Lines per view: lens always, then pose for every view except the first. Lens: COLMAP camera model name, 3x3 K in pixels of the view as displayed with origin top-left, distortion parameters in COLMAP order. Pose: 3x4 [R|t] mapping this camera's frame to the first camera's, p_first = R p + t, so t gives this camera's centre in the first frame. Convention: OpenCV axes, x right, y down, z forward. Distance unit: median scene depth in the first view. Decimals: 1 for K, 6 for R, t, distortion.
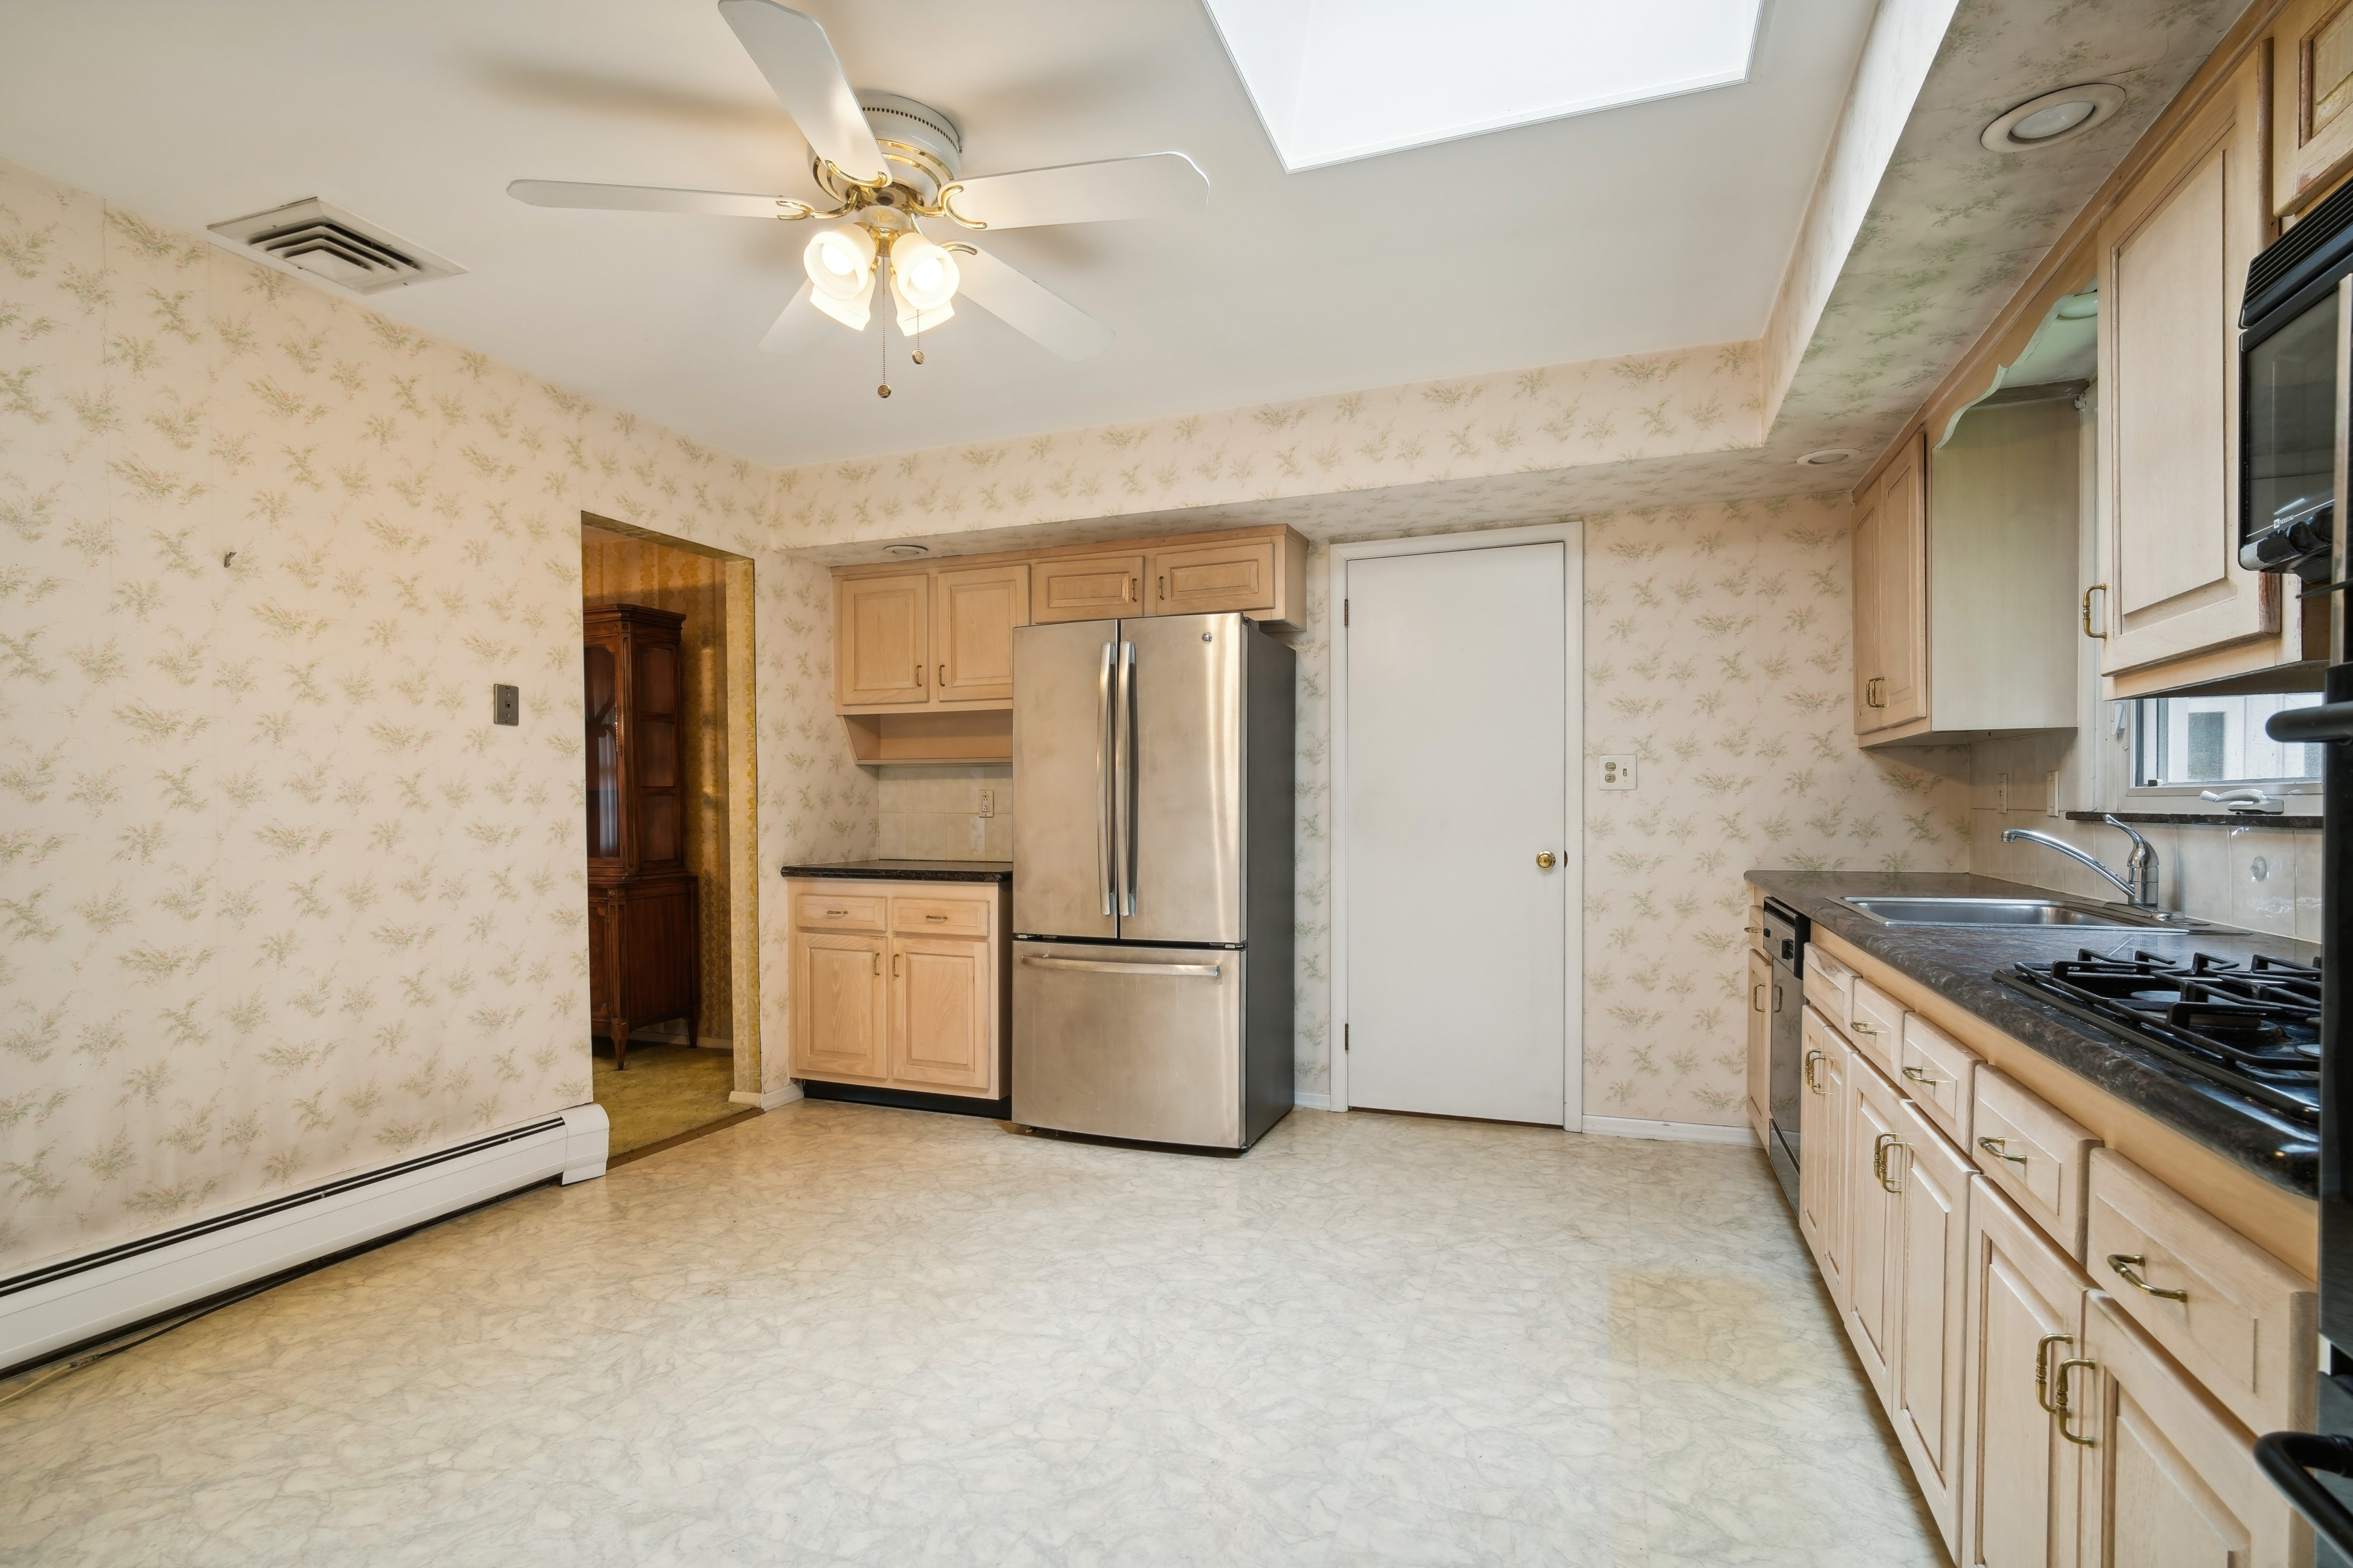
lens RADIAL K [[1156.2, 0, 1167.3], [0, 1156.2, 826.5], [0, 0, 1]] dist [0.000244, 0.000662]
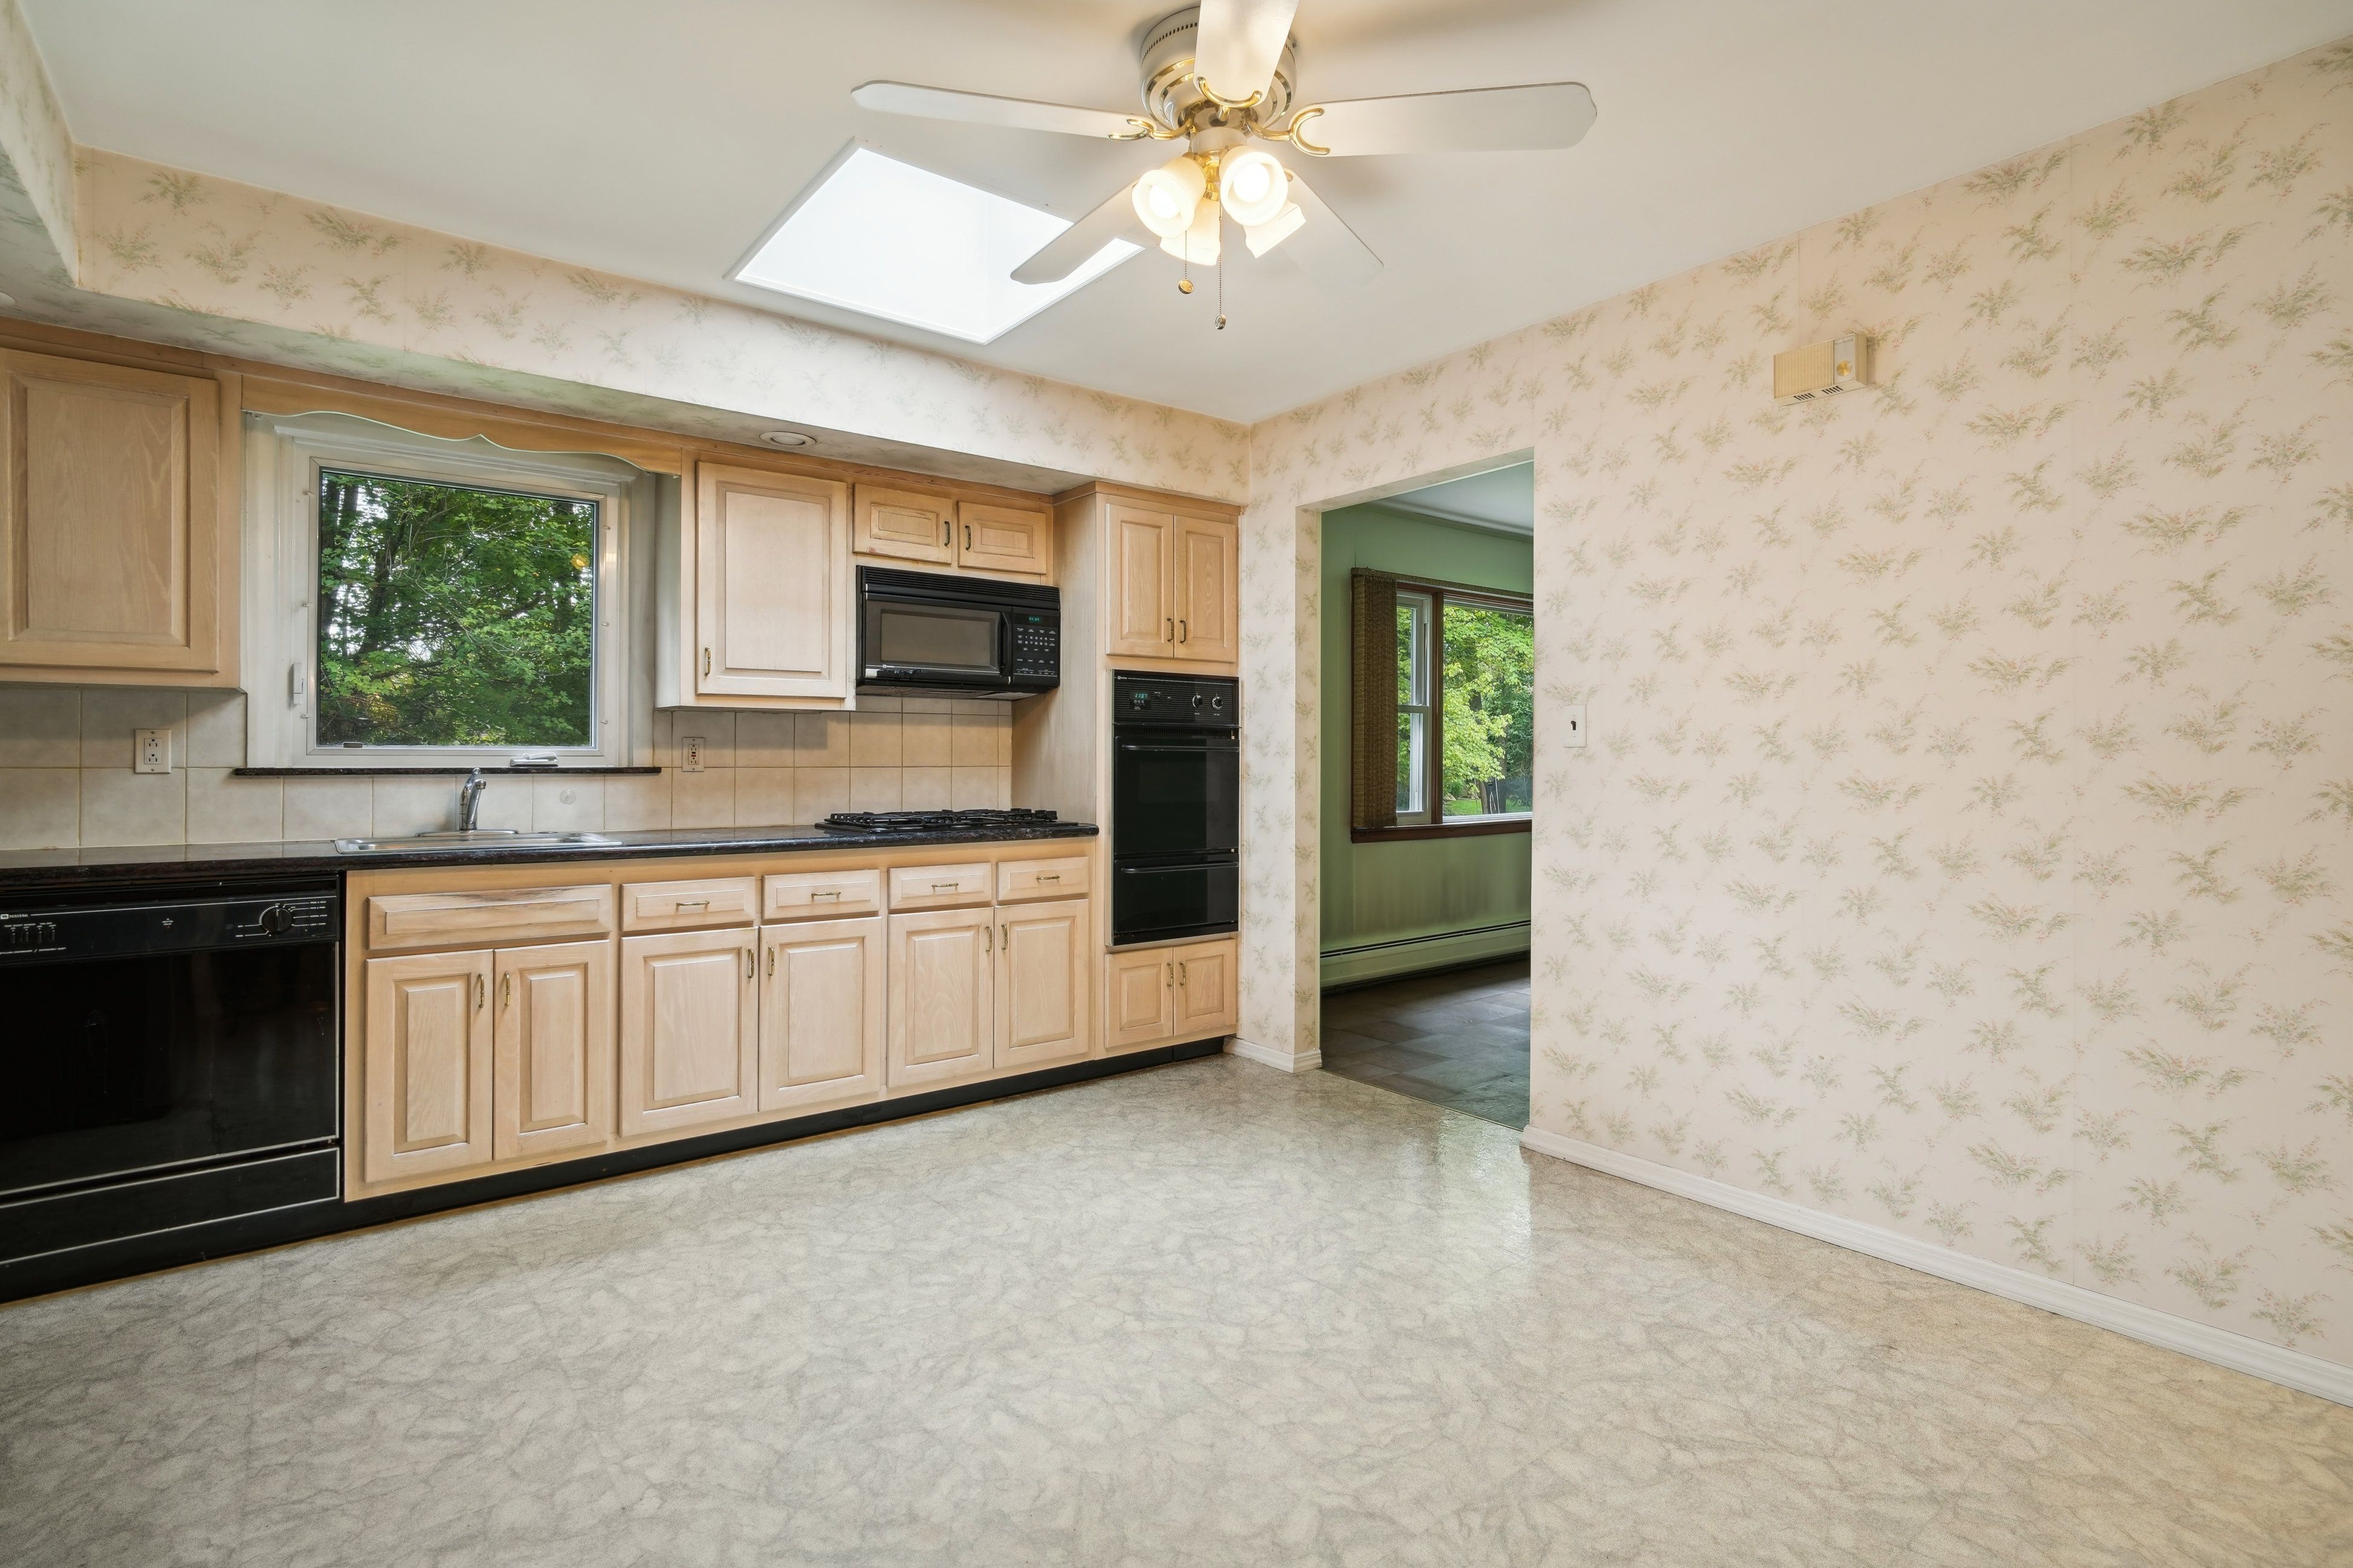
lens RADIAL K [[1125.0, 0, 1173.0], [0, 1125.0, 754.0], [0, 0, 1]] dist [-0.001171, 0.001571]
pose [[-0.853531, 0.006837, 0.520998, -0.679542], [0.011884, 0.999909, 0.006346, -0.027559], [-0.520907, 0.011608, -0.853534, 1.784167]]
